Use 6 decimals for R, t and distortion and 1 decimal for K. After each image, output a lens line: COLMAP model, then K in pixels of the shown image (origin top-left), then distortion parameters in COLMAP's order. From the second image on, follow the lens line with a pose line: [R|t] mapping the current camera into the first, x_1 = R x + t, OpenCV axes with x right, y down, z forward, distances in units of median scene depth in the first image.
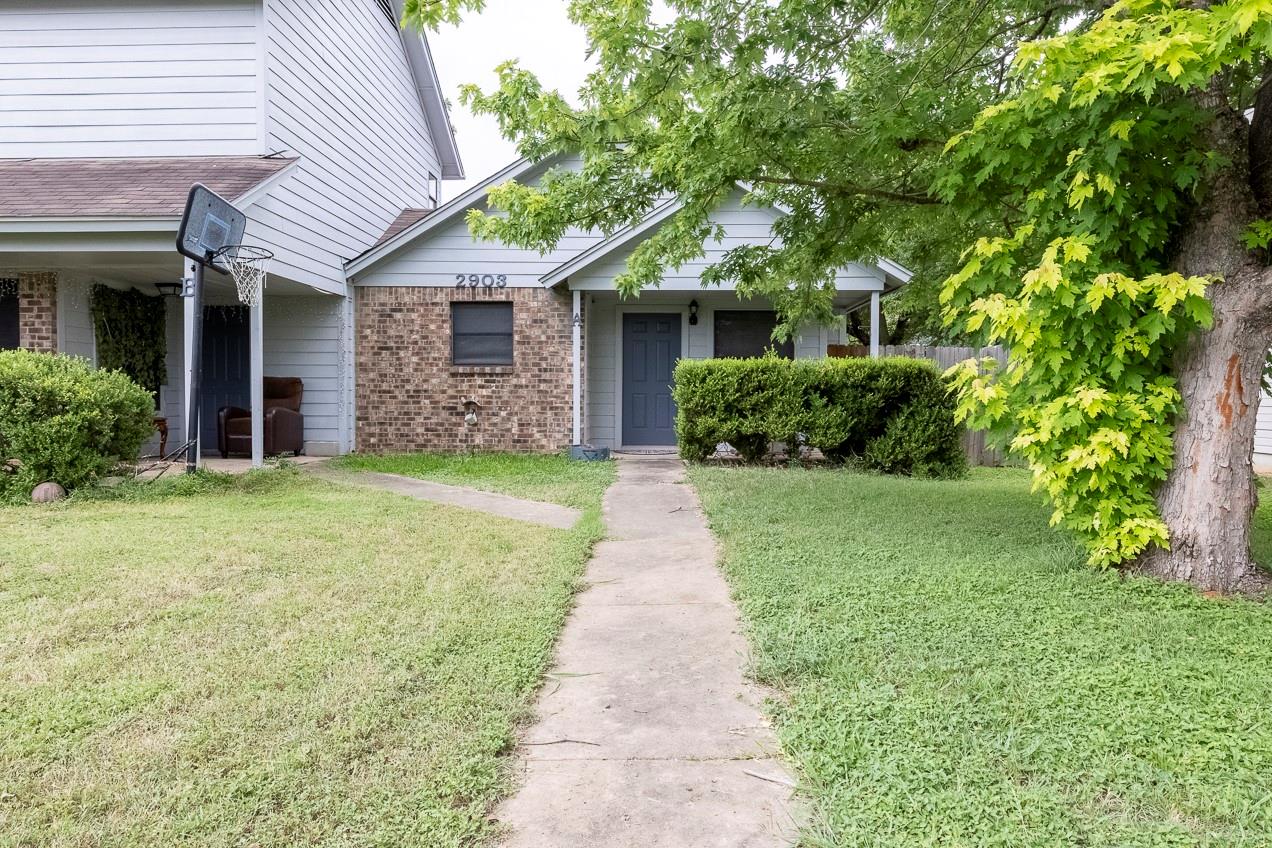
lens RADIAL K [[863.4, 0, 633.3], [0, 863.4, 419.9], [0, 0, 1]] dist [-0.003783, 0.002638]
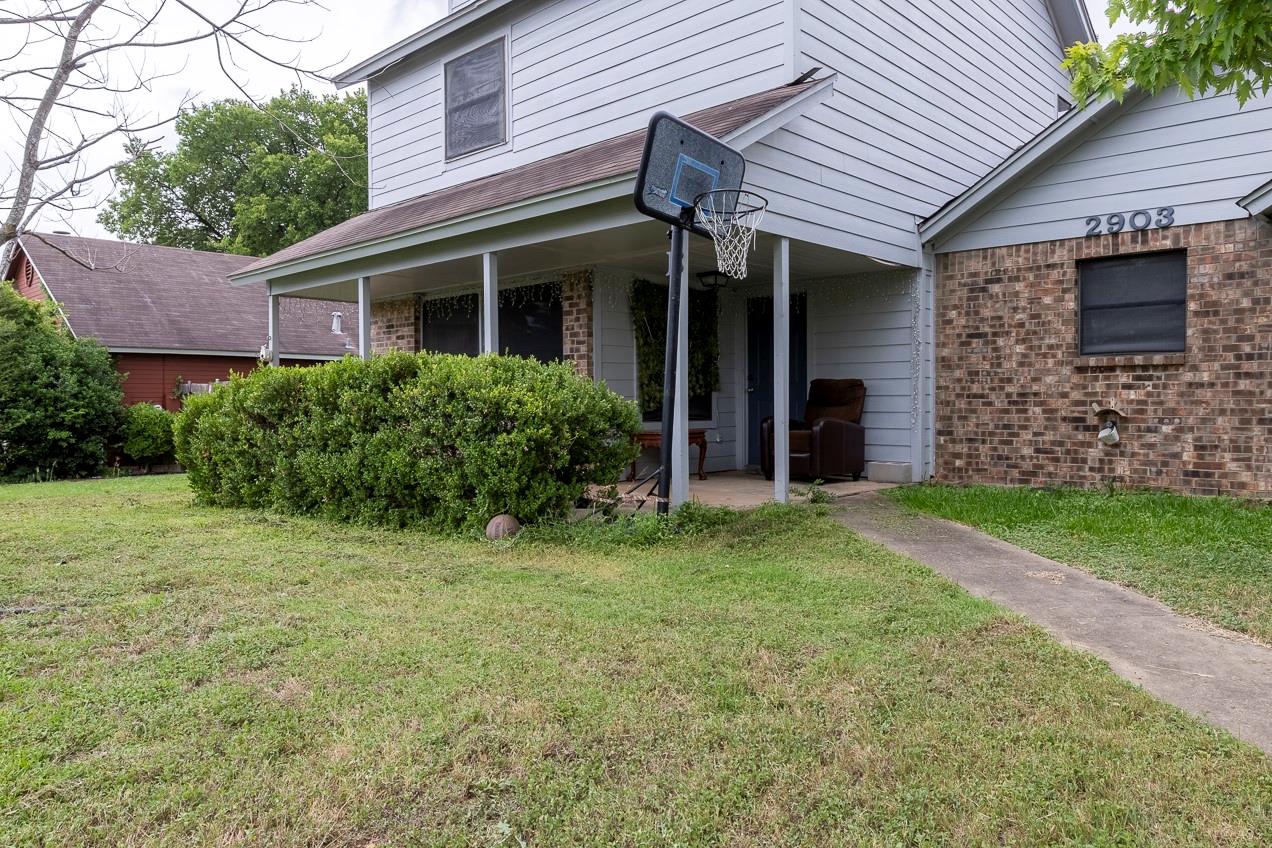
lens RADIAL K [[863.4, 0, 630.1], [0, 863.4, 417.6], [0, 0, 1]] dist [-0.003783, 0.002638]
pose [[0.749632, 0.006265, -0.661825, -0.028295], [-0.009083, 0.999958, -0.000823, -0.011520], [0.661792, 0.006628, 0.749658, 0.273025]]
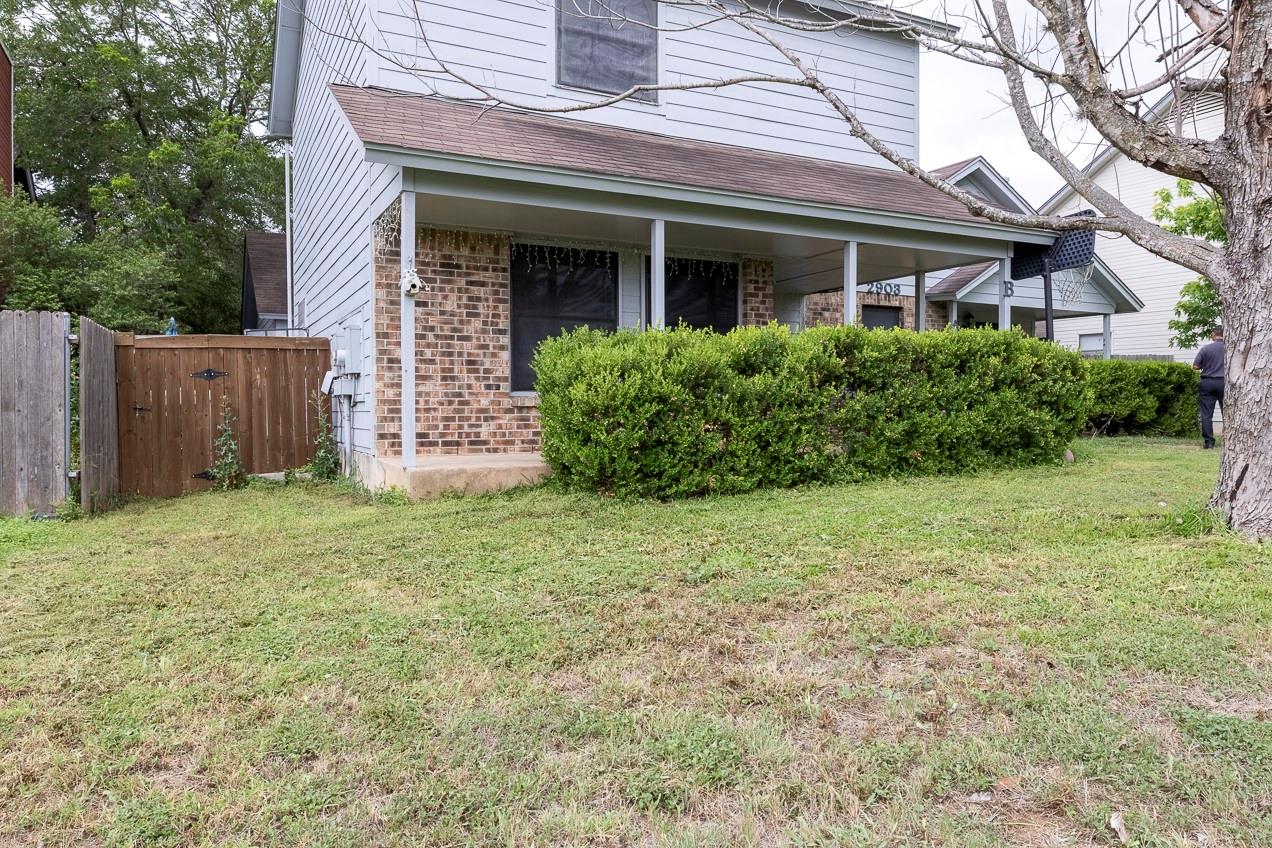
lens RADIAL K [[863.4, 0, 635.5], [0, 863.4, 422.7], [0, 0, 1]] dist [-0.003783, 0.002638]
pose [[0.875694, -0.011261, 0.482734, -1.044683], [0.012632, 0.999920, 0.000411, 0.017696], [-0.482700, 0.005738, 0.875767, 0.130813]]
